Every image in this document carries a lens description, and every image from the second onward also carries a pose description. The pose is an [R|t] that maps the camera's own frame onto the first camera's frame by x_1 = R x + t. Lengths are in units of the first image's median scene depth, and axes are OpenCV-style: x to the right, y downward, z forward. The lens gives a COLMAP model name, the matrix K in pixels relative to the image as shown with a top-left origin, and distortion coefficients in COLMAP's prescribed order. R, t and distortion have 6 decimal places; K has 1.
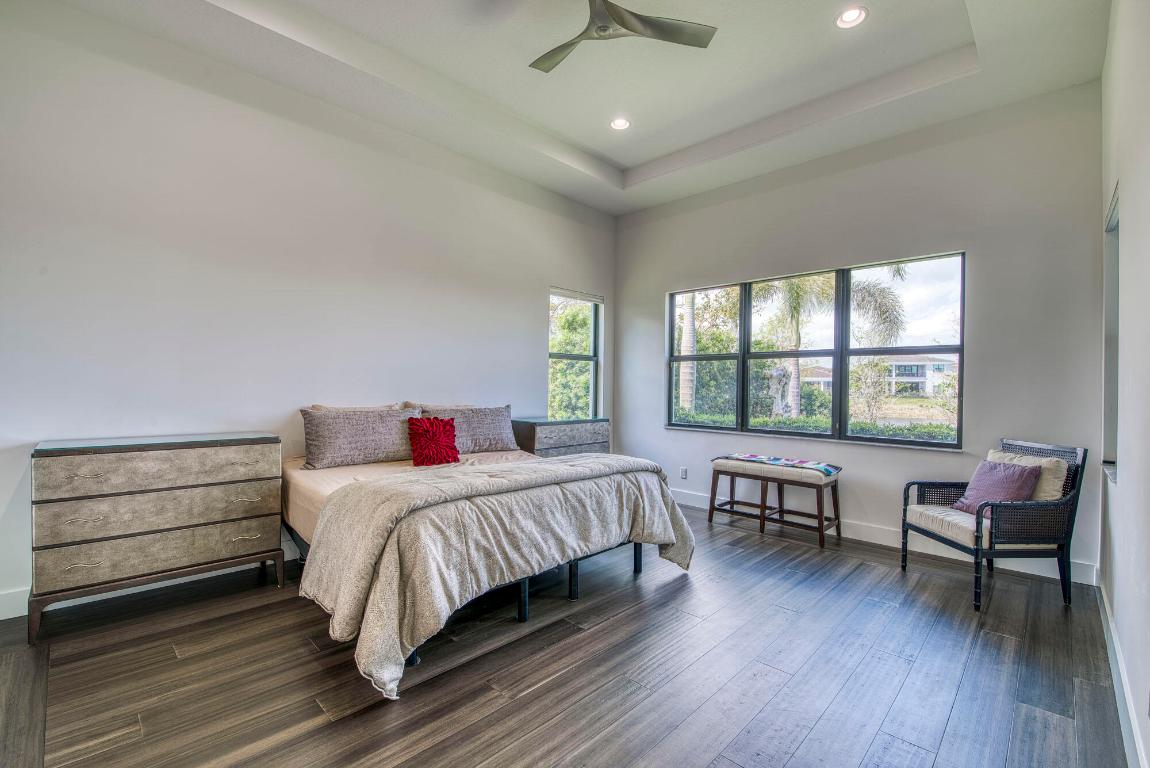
lens RADIAL K [[498.4, 0, 581.9], [0, 498.4, 385.5], [0, 0, 1]] dist [-0.005042, -0.007367]
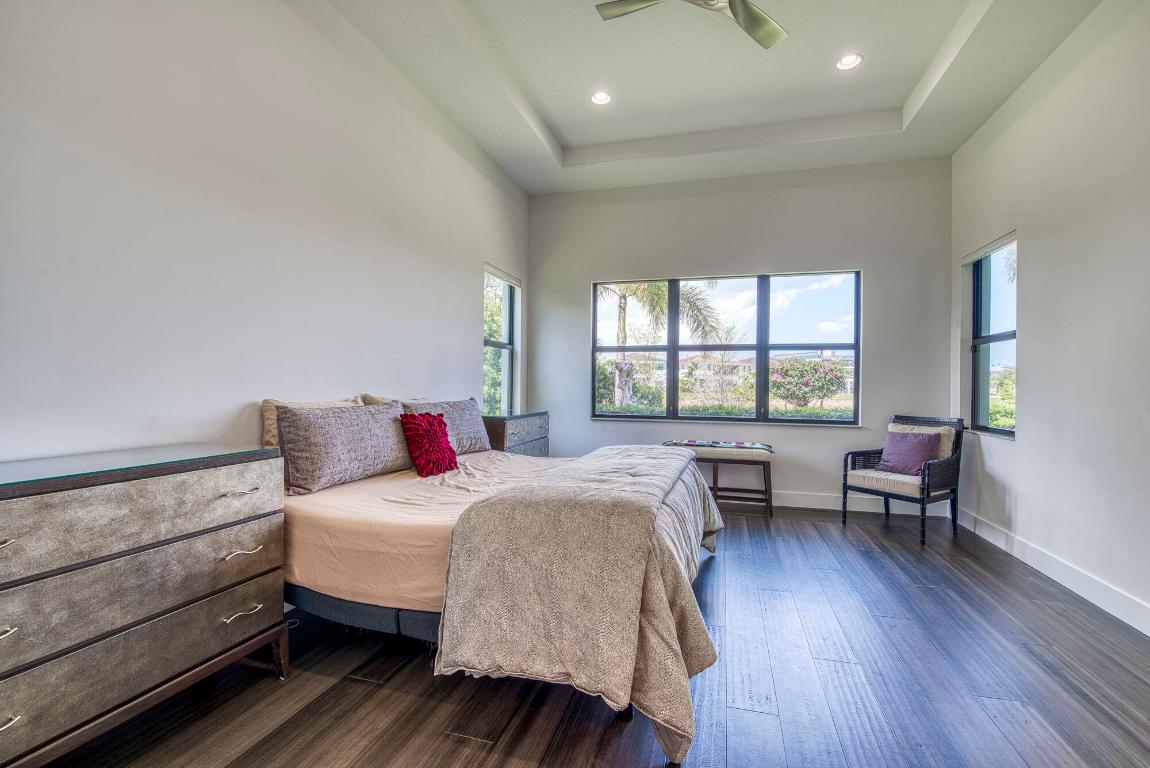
lens RADIAL K [[498.4, 0, 579.5], [0, 498.4, 387.1], [0, 0, 1]] dist [-0.005042, -0.007367]
pose [[0.882740, -0.007281, 0.469805, -0.489942], [0.002310, 0.999935, 0.011157, 0.015834], [-0.469856, -0.008764, 0.882700, 0.214566]]
